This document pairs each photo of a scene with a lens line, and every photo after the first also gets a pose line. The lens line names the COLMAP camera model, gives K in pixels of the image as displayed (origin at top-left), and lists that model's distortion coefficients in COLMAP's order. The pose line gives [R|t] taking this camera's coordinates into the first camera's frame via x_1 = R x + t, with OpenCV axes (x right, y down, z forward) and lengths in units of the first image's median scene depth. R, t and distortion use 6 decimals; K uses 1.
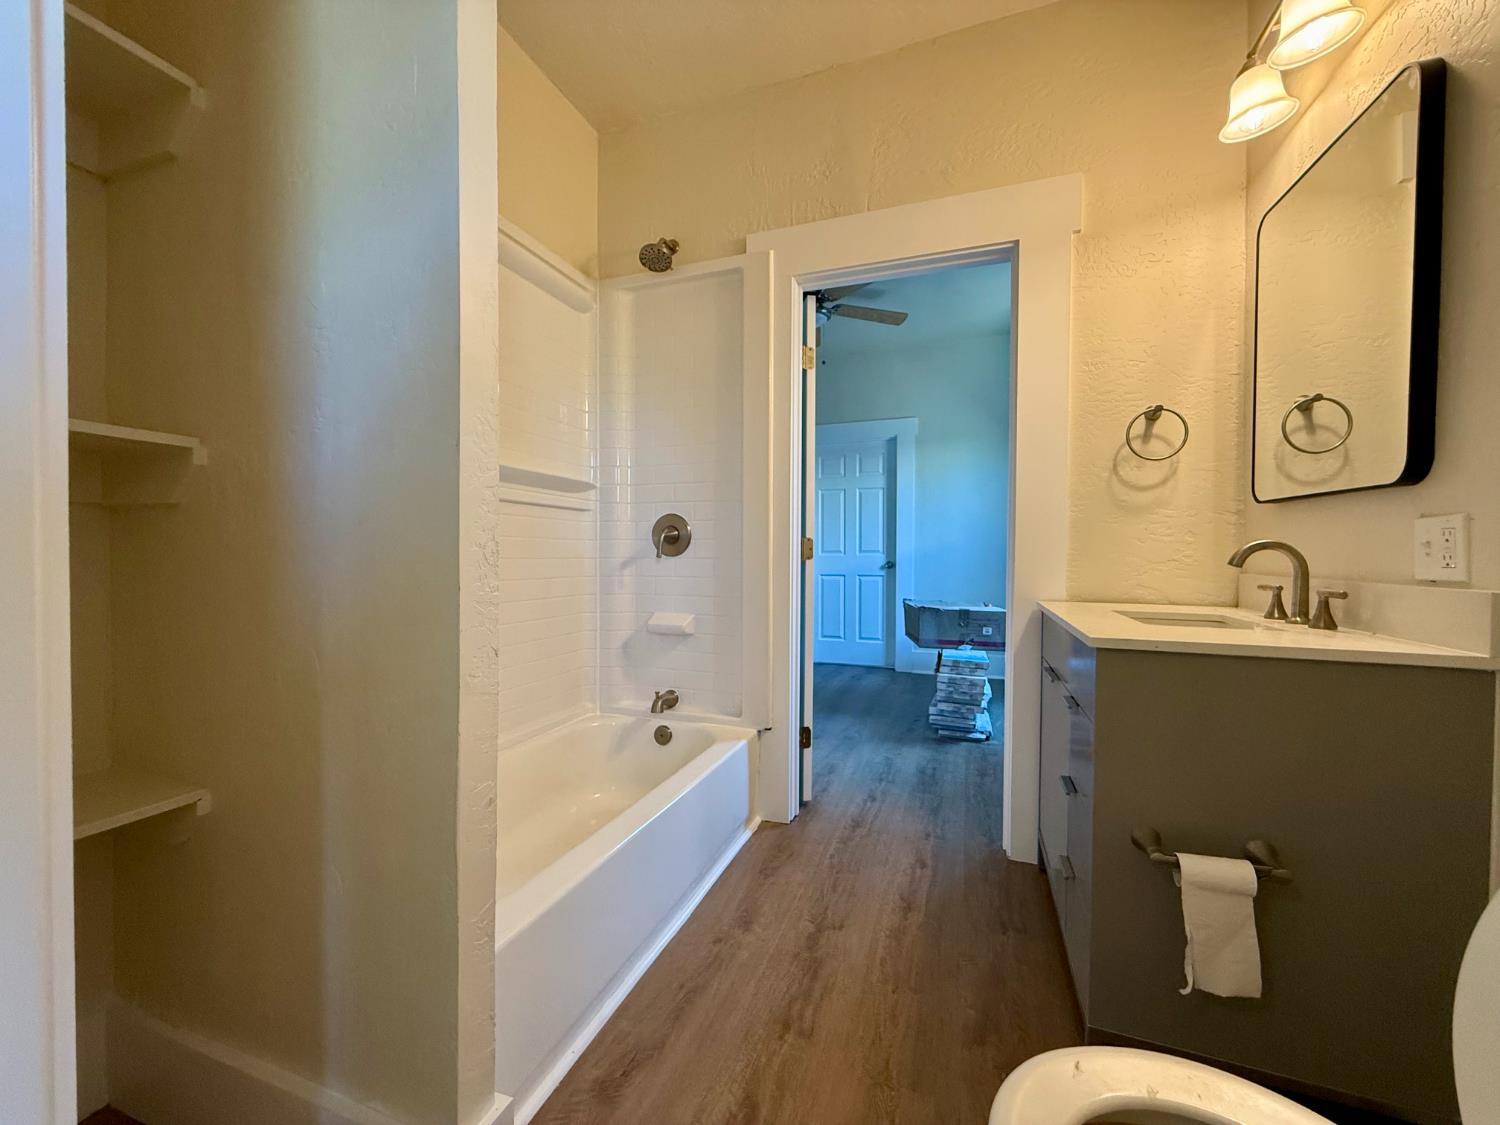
lens RADIAL K [[602.7, 0, 749.7], [0, 602.7, 556.0], [0, 0, 1]] dist [-0.000323, 0.000004]
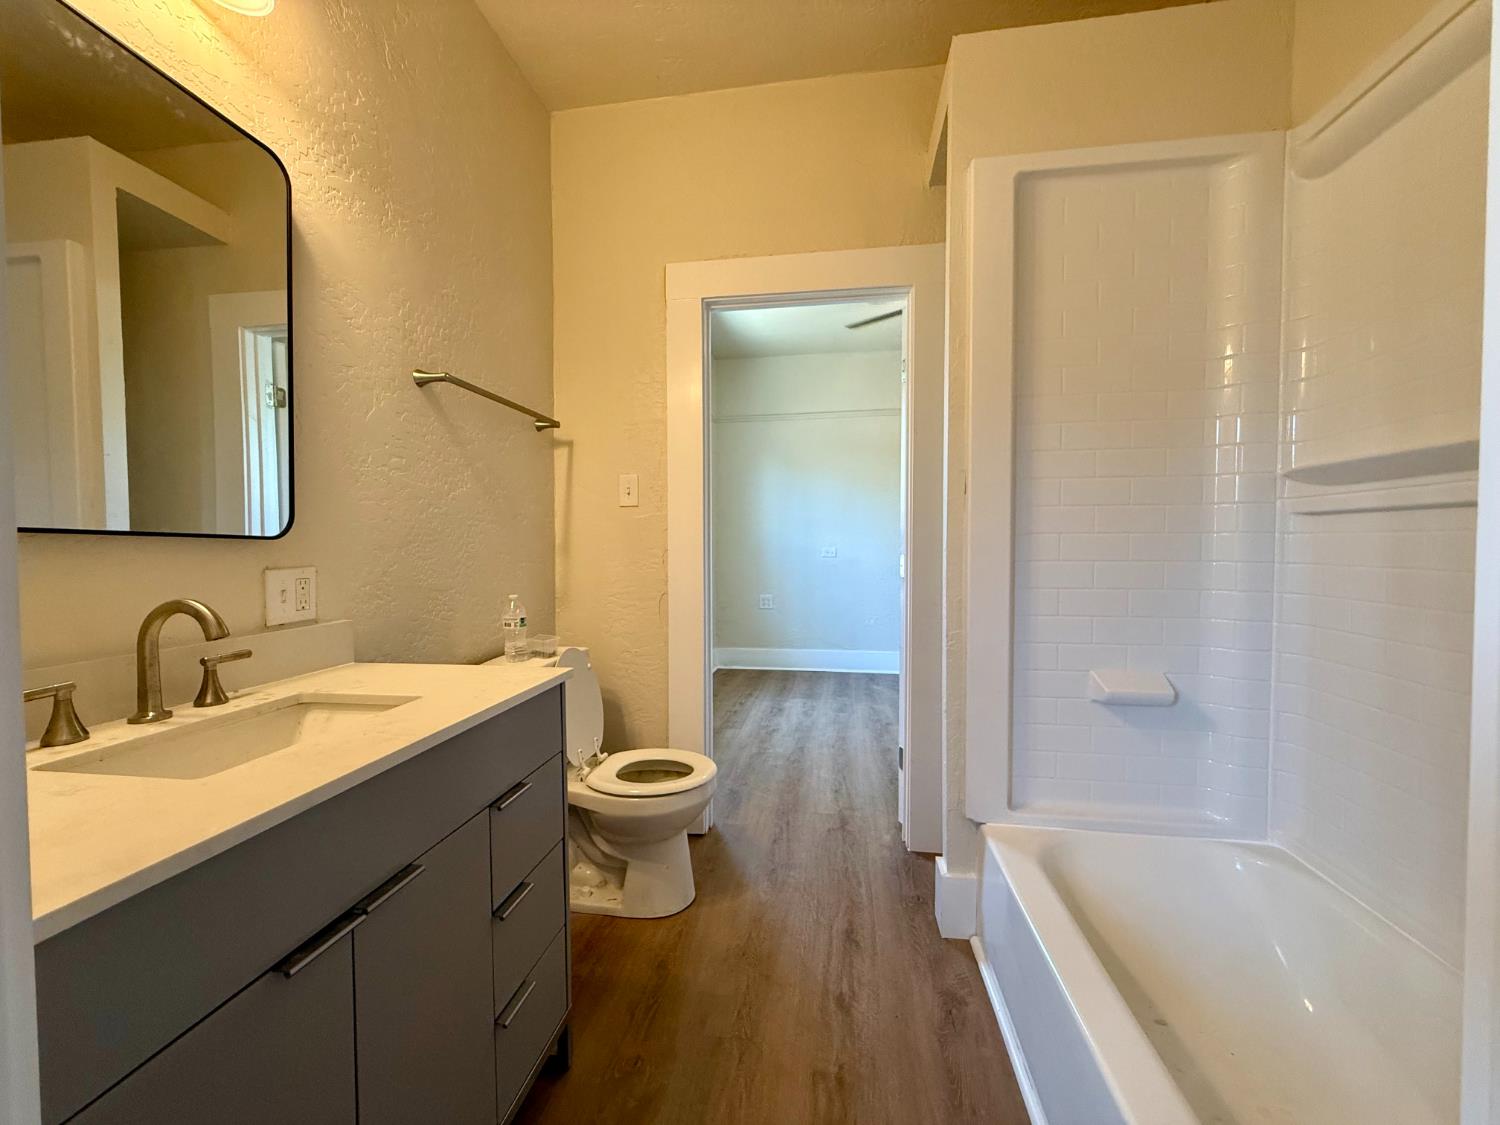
lens RADIAL K [[602.7, 0, 751.9], [0, 602.7, 563.1], [0, 0, 1]] dist [-0.000323, 0.000004]
pose [[-0.979529, 0.006723, -0.201189, 0.478051], [-0.001104, 0.999248, 0.038762, -0.122222], [0.201298, 0.038190, -0.978785, 2.309017]]
